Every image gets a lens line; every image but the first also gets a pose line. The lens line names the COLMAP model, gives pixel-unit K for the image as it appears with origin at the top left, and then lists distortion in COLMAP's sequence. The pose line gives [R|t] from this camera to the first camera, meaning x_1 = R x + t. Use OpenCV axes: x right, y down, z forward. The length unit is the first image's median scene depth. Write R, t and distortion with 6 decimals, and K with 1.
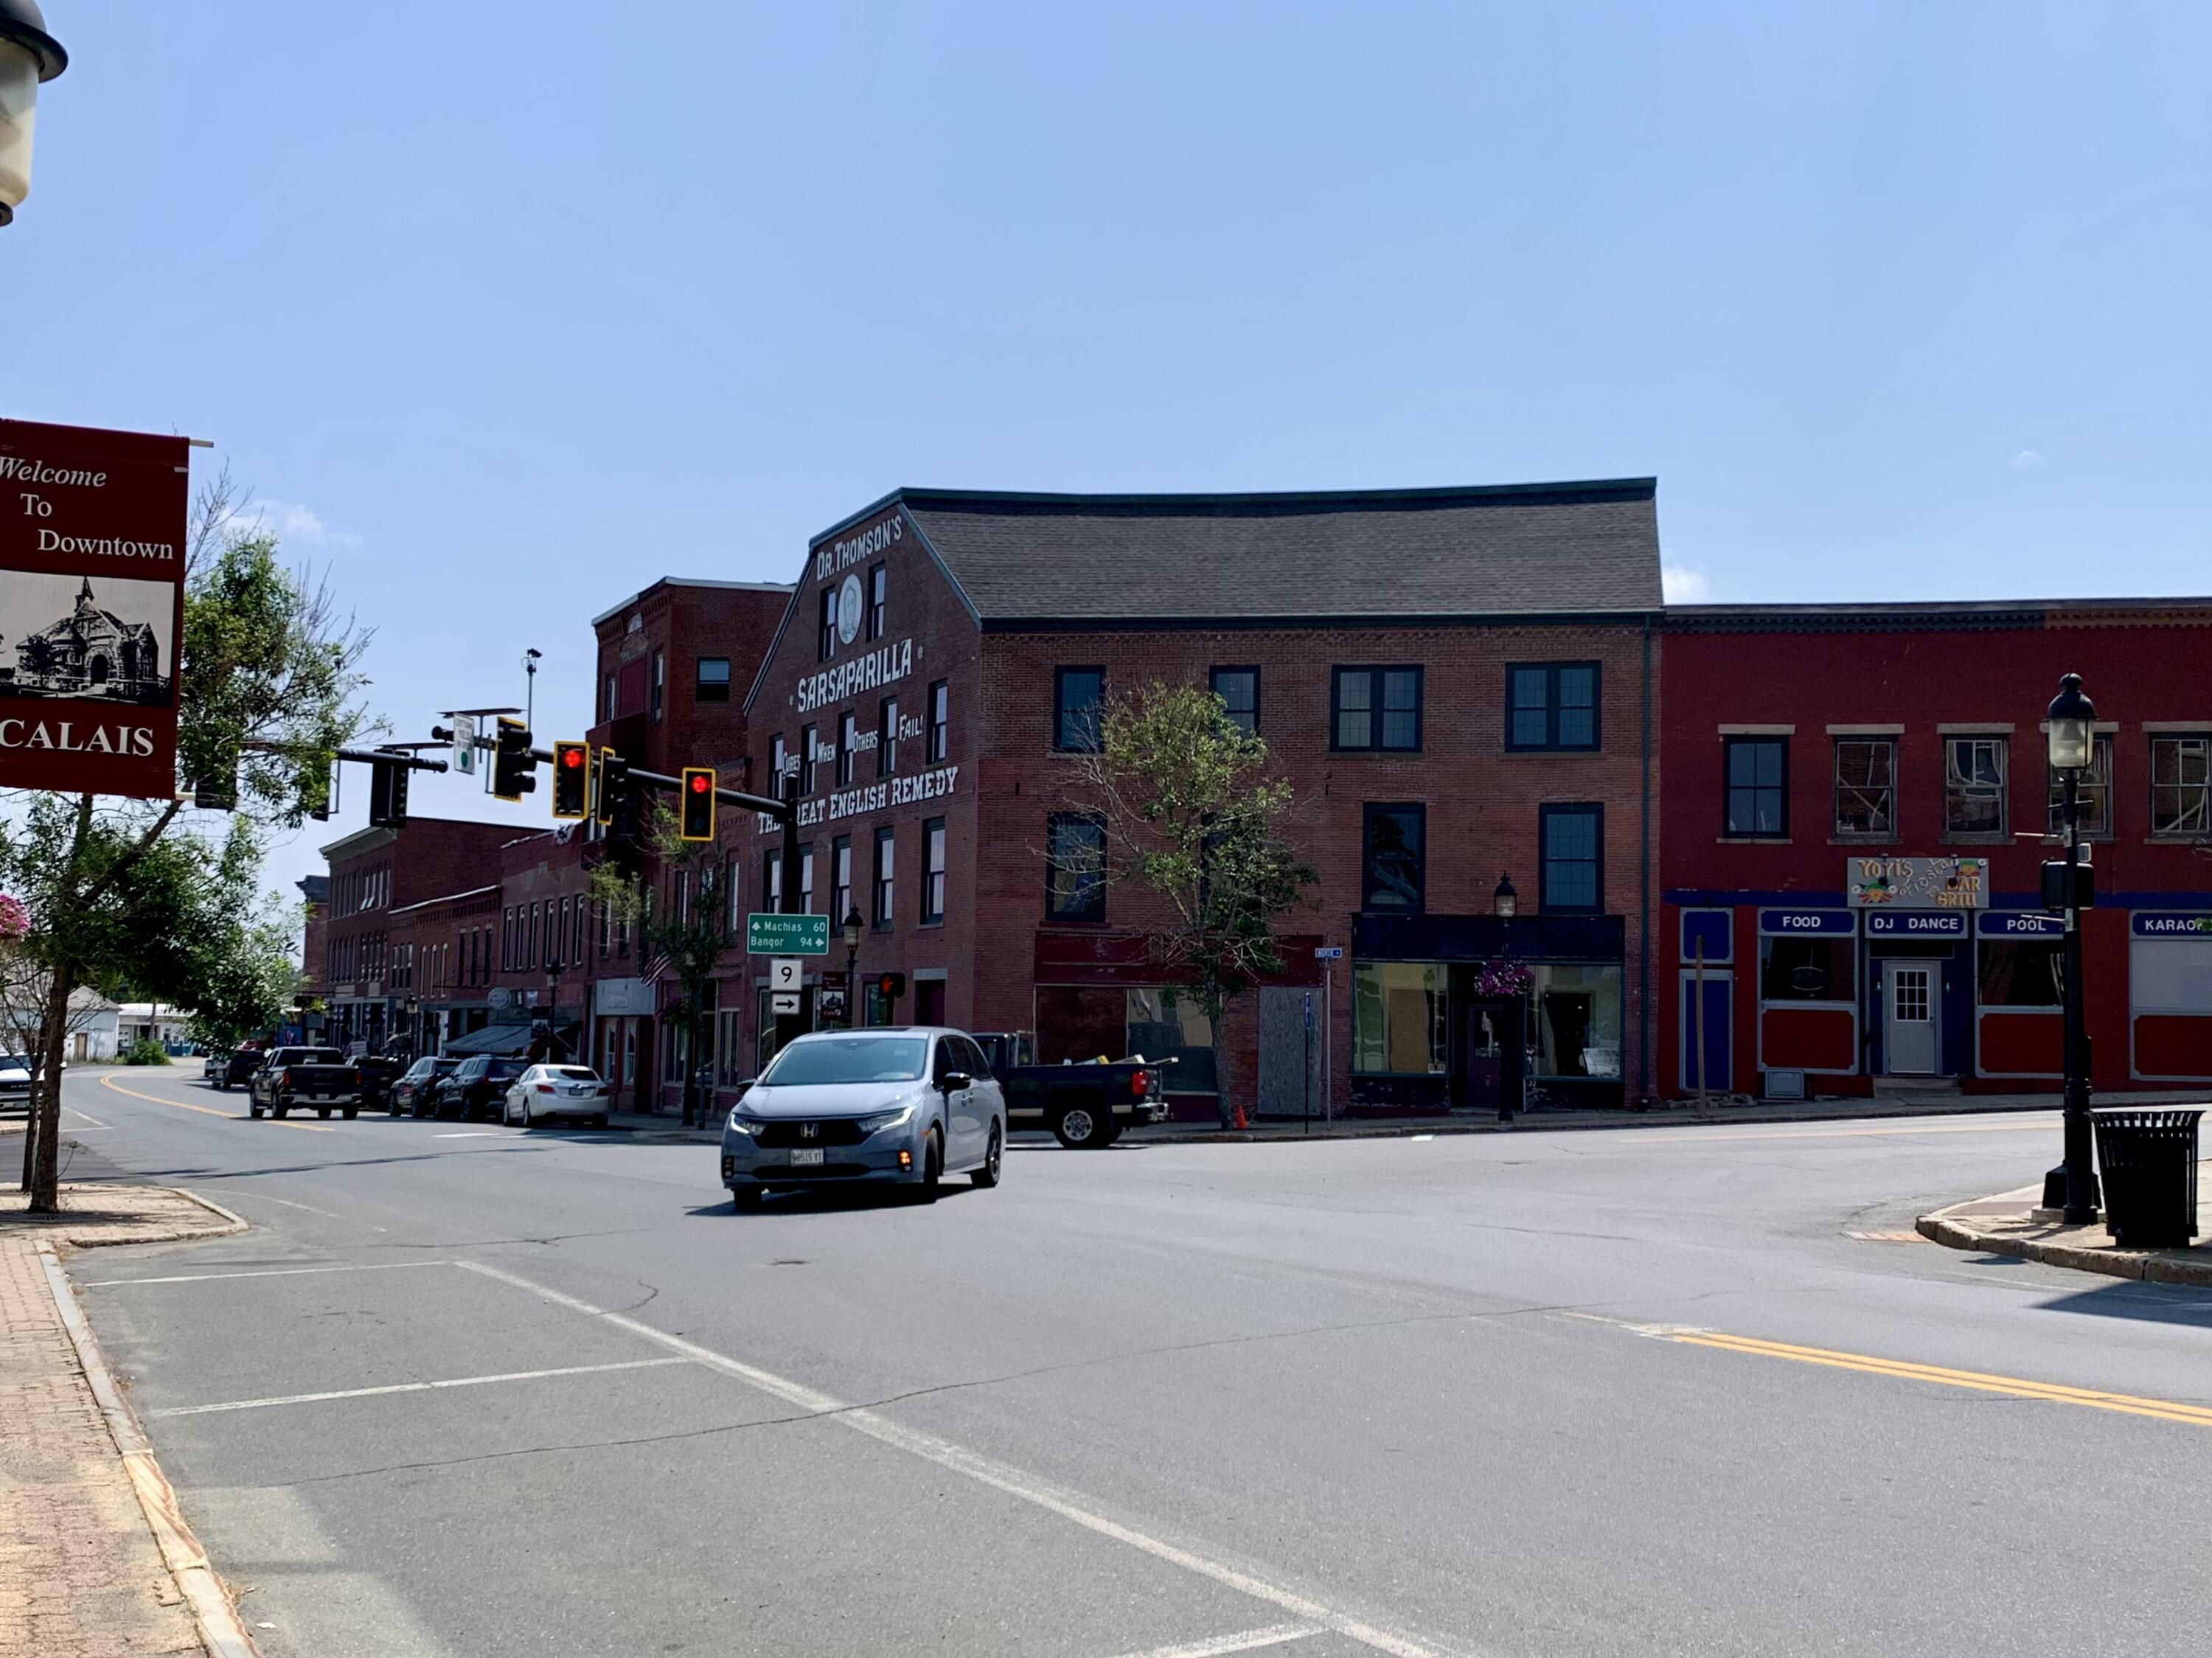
lens RADIAL K [[2226.6, 0, 1113.3], [0, 2226.6, 836.9], [0, 0, 1]] dist [0.202220, -0.718508]
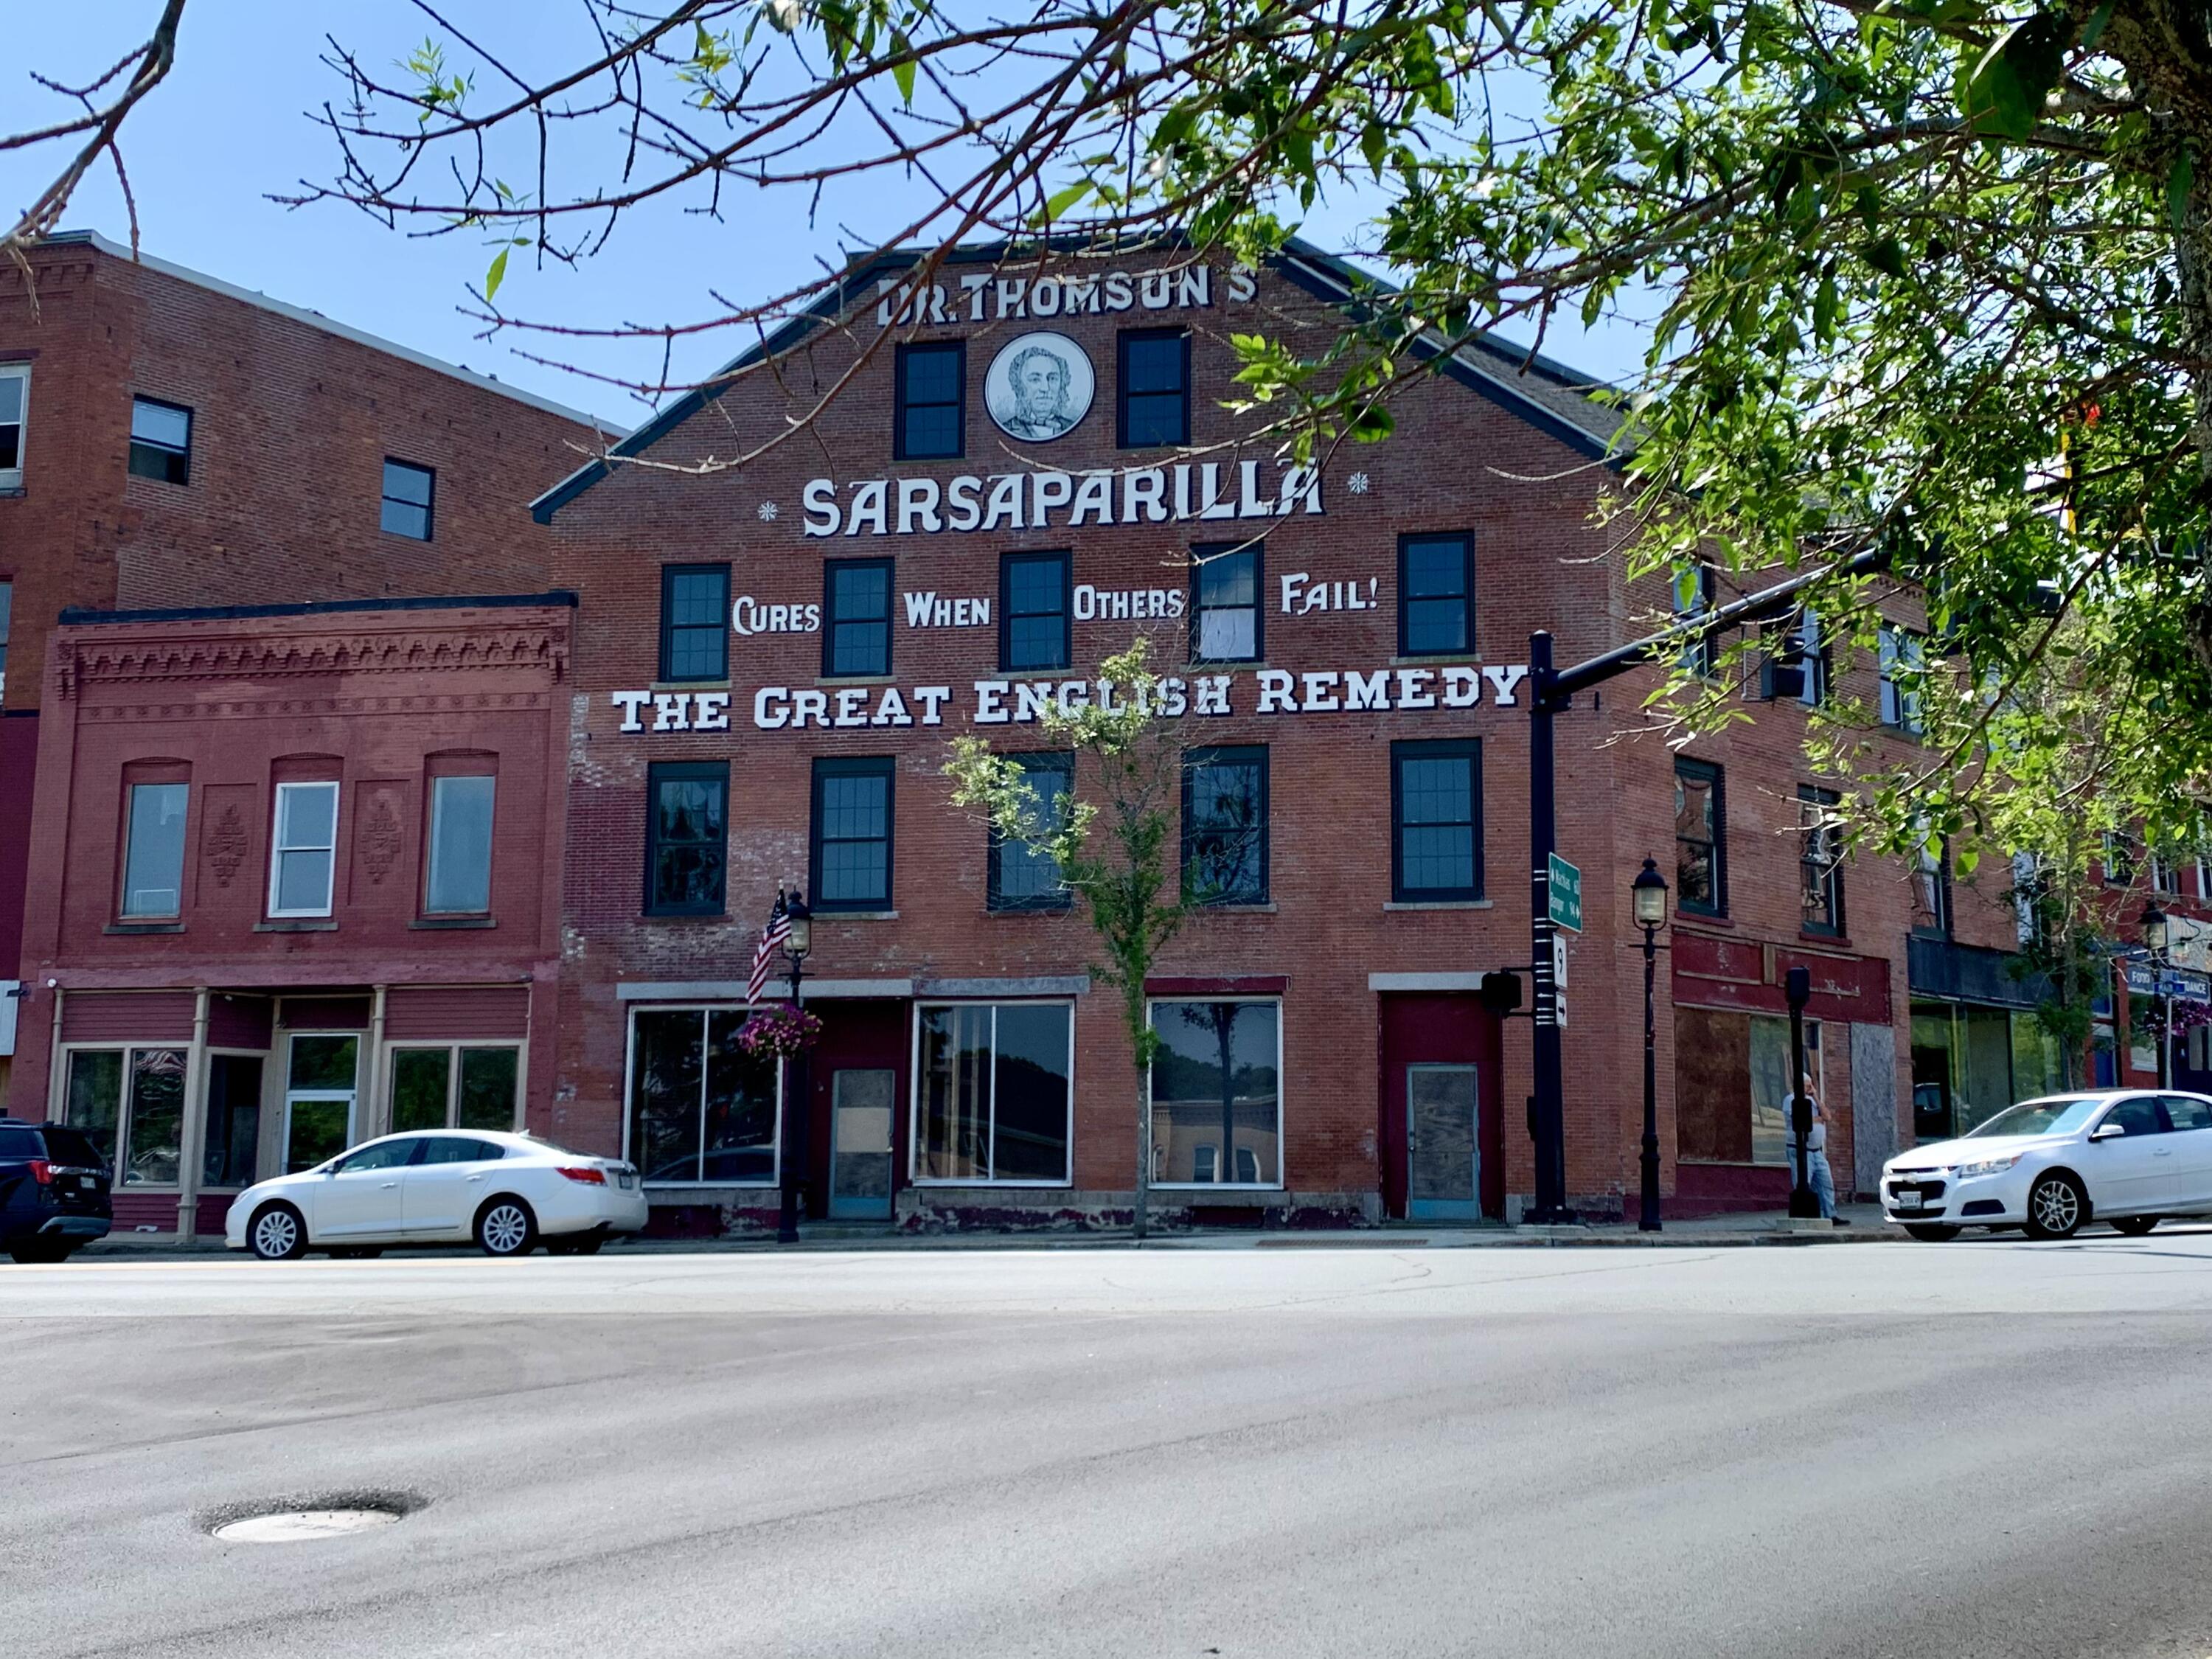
lens RADIAL K [[2226.8, 0, 1113.3], [0, 2226.8, 837.4], [0, 0, 1]] dist [0.202220, -0.718508]
pose [[0.593260, 0.112153, 0.797160, -0.698066], [-0.062691, 0.993677, -0.093146, 0.092214], [-0.802566, 0.005285, 0.596540, 0.743111]]
